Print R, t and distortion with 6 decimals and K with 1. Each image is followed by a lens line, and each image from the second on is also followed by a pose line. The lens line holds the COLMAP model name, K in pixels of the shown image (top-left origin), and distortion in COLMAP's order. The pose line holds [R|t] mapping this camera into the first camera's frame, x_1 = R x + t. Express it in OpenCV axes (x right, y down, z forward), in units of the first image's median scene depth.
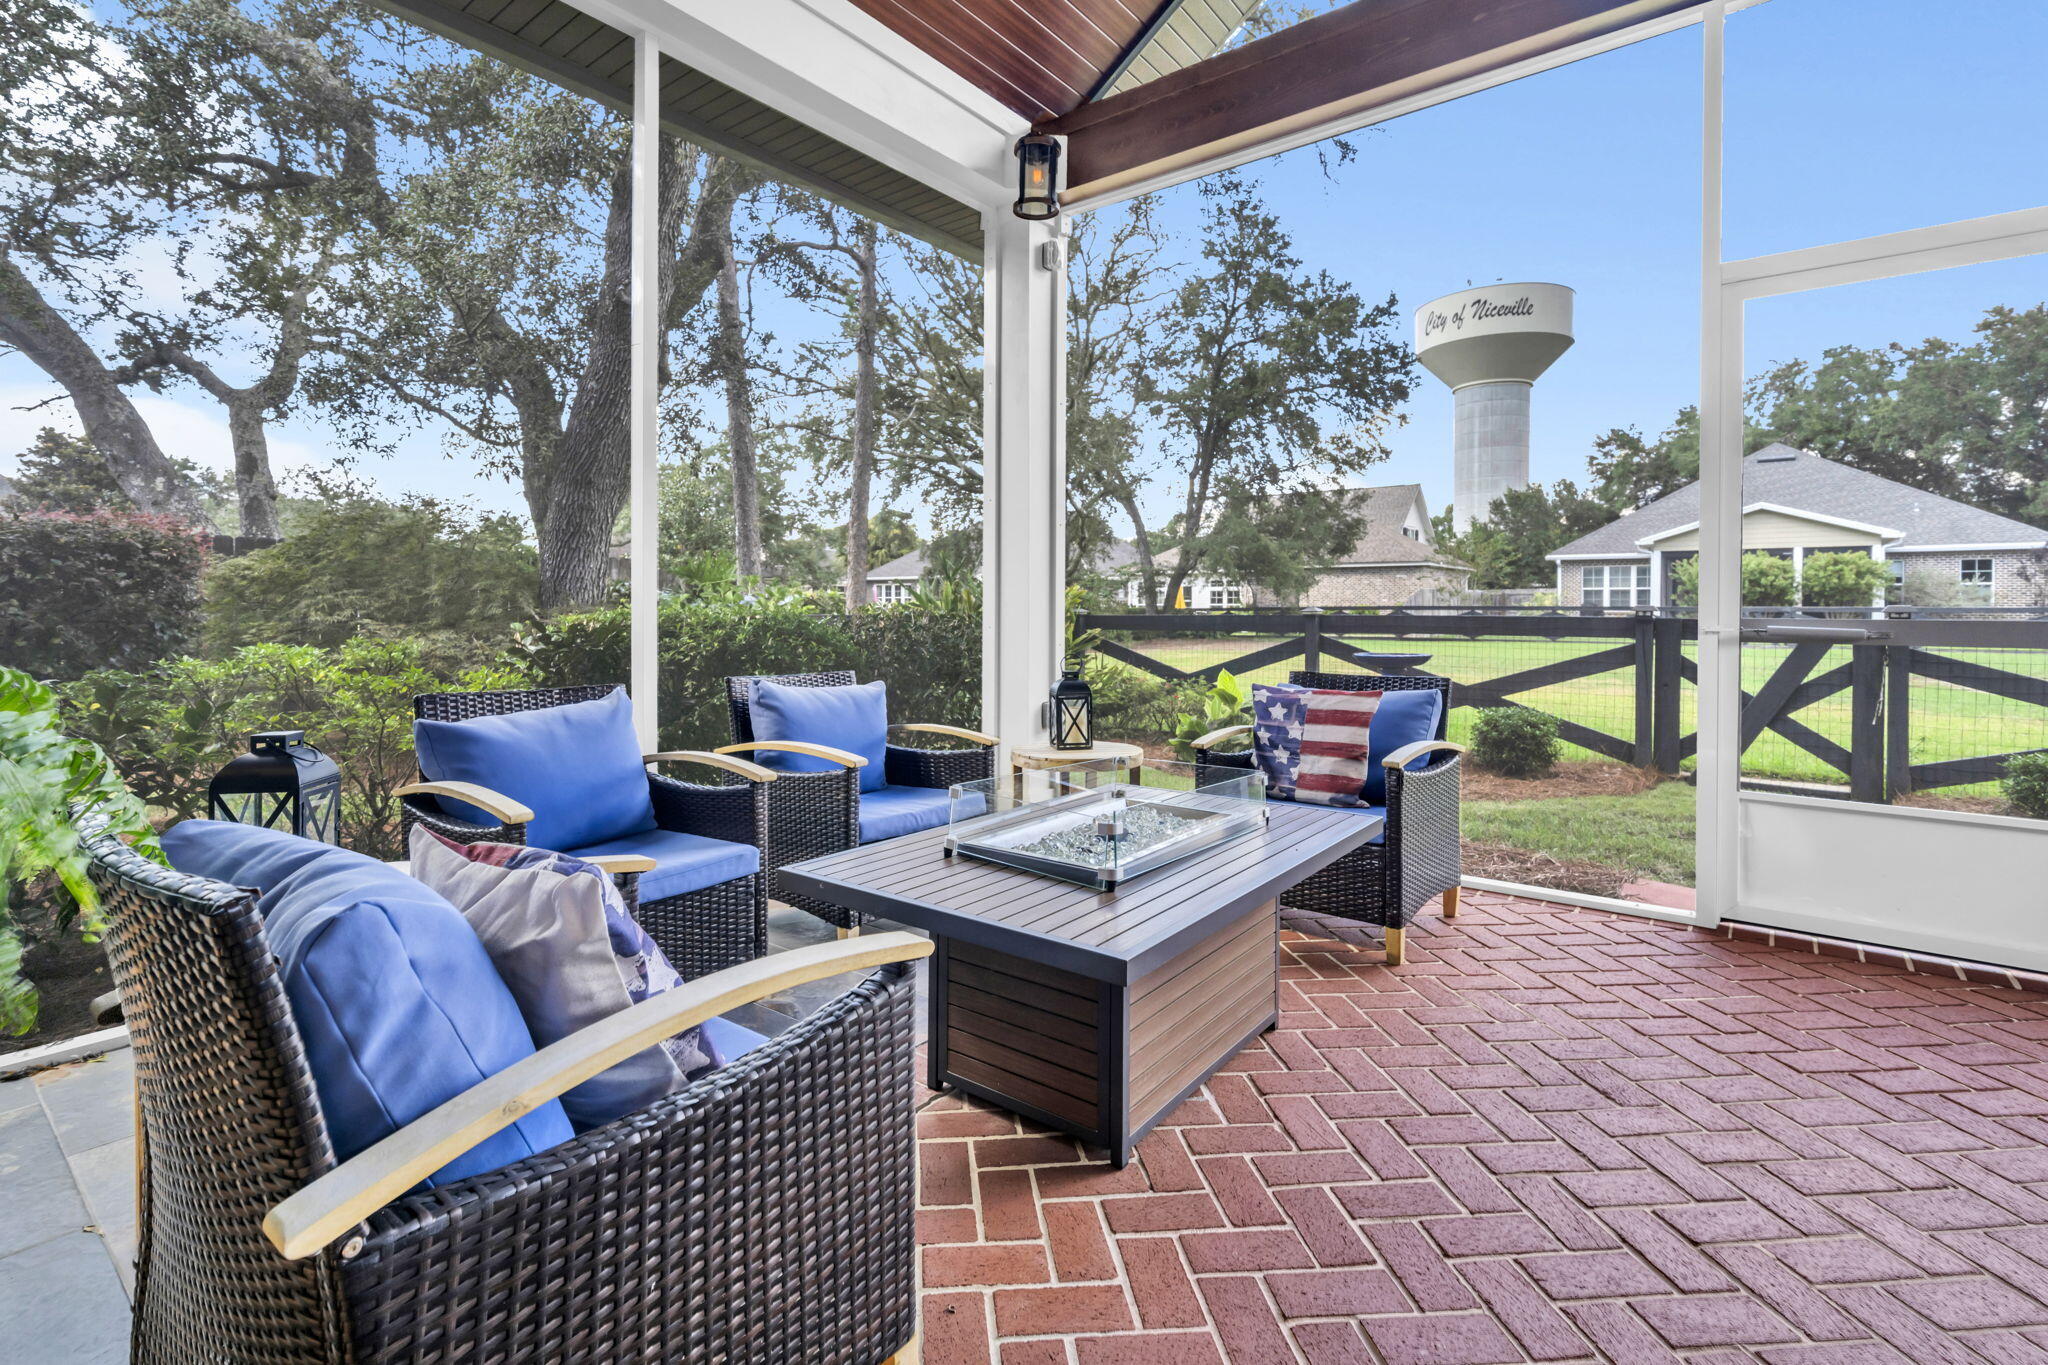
lens RADIAL K [[935.7, 0, 996.4], [0, 935.7, 616.0], [0, 0, 1]] dist [-0.001126, -0.000566]
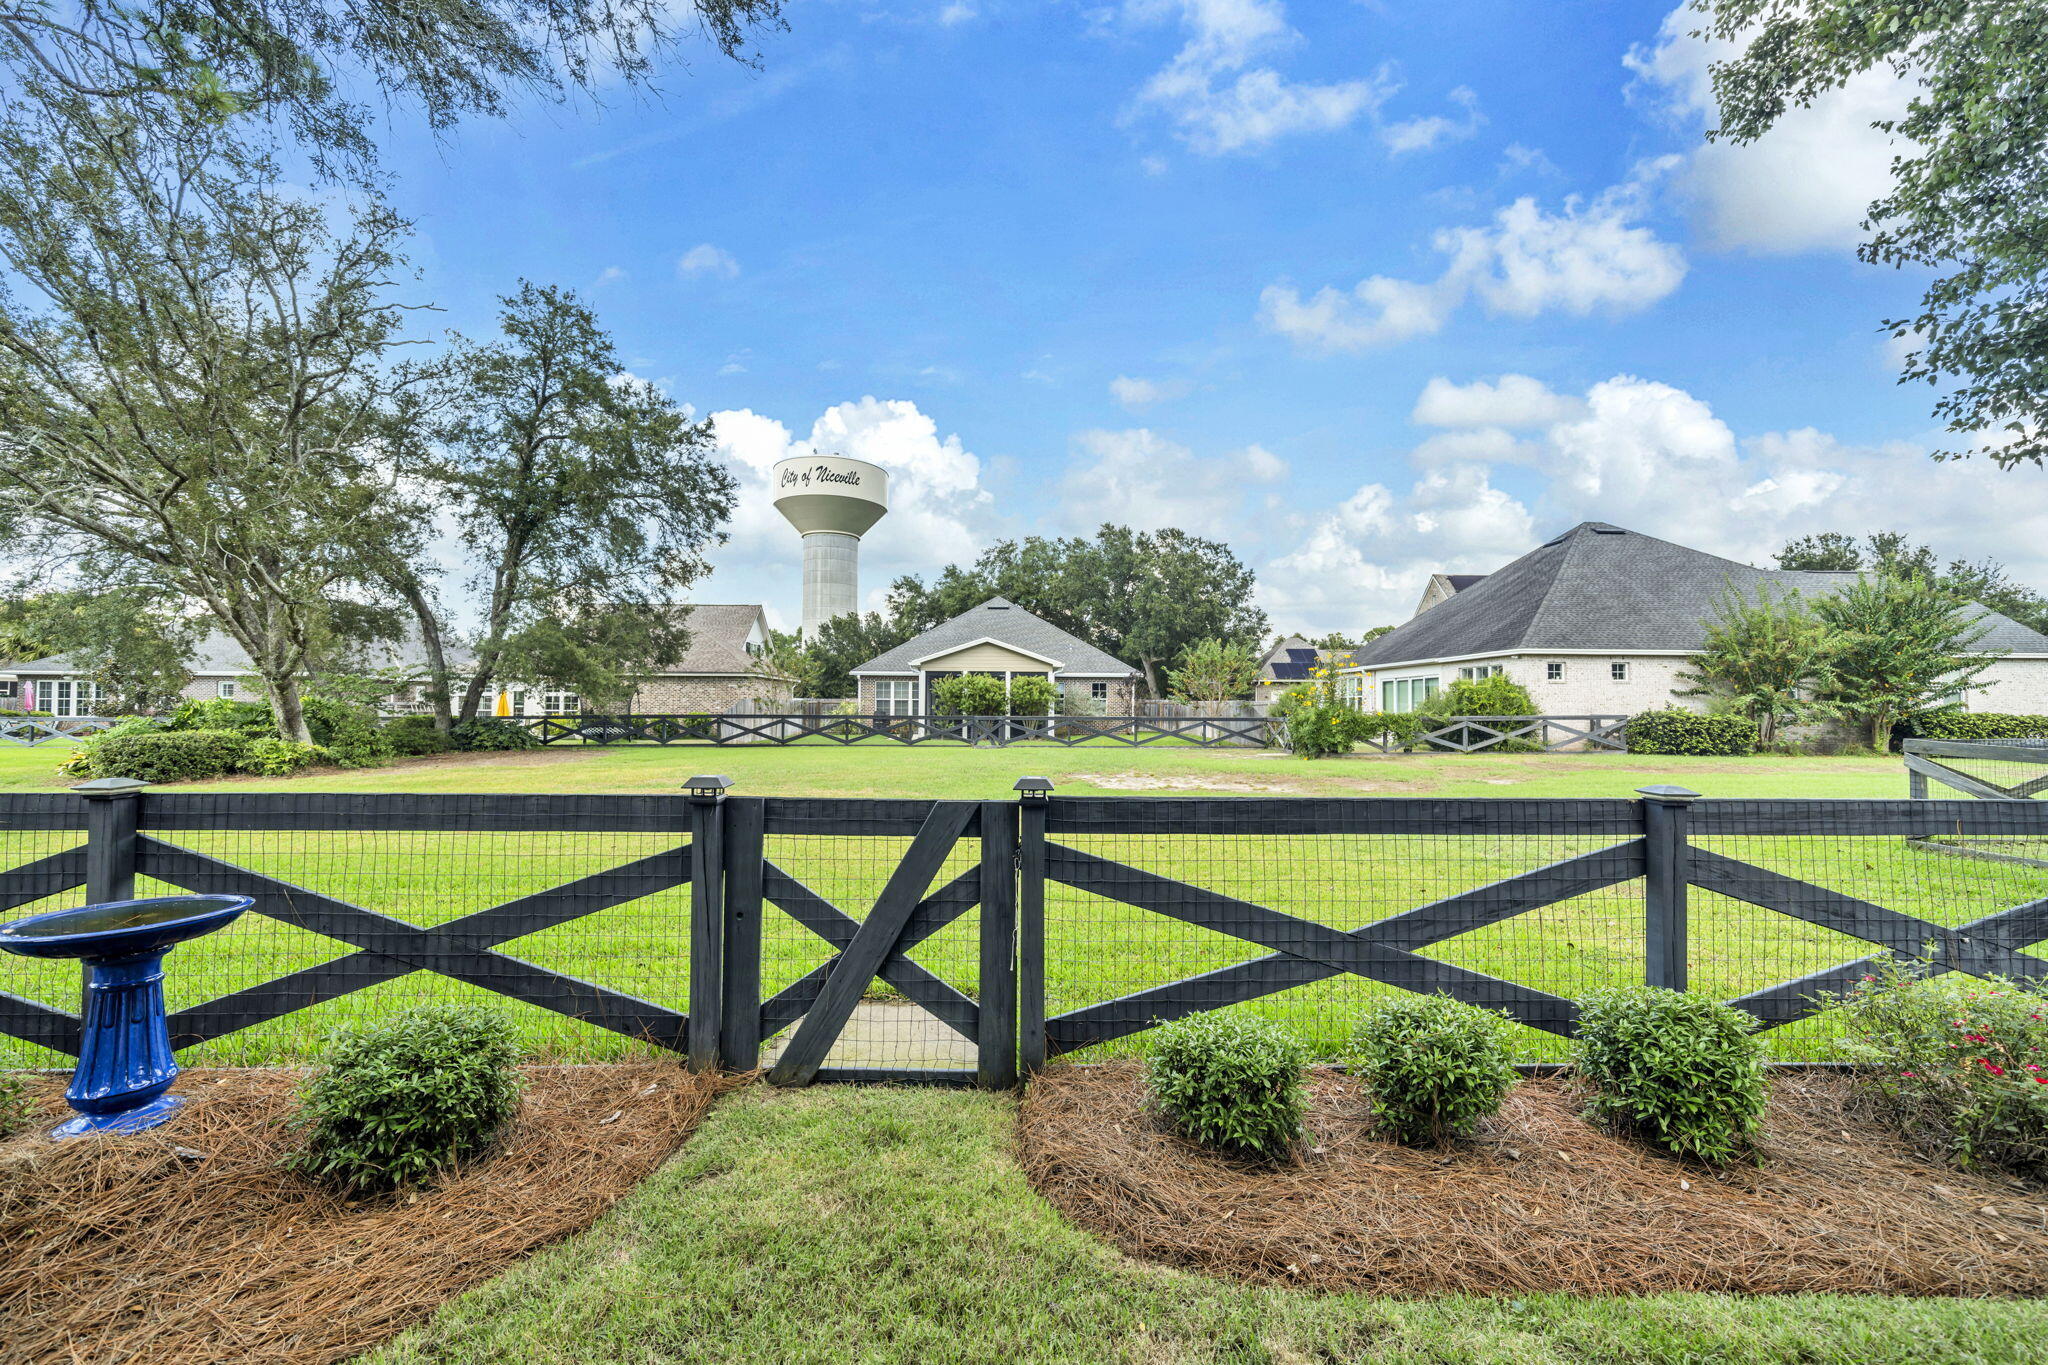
lens RADIAL K [[793.4, 0, 990.4], [0, 793.4, 680.9], [0, 0, 1]] dist [0.009899, 0.000118]
pose [[0.781149, 0.024638, 0.623858, 0.109430], [0.002275, 0.999102, -0.042305, -0.010146], [-0.624340, 0.034466, 0.780392, 0.107228]]
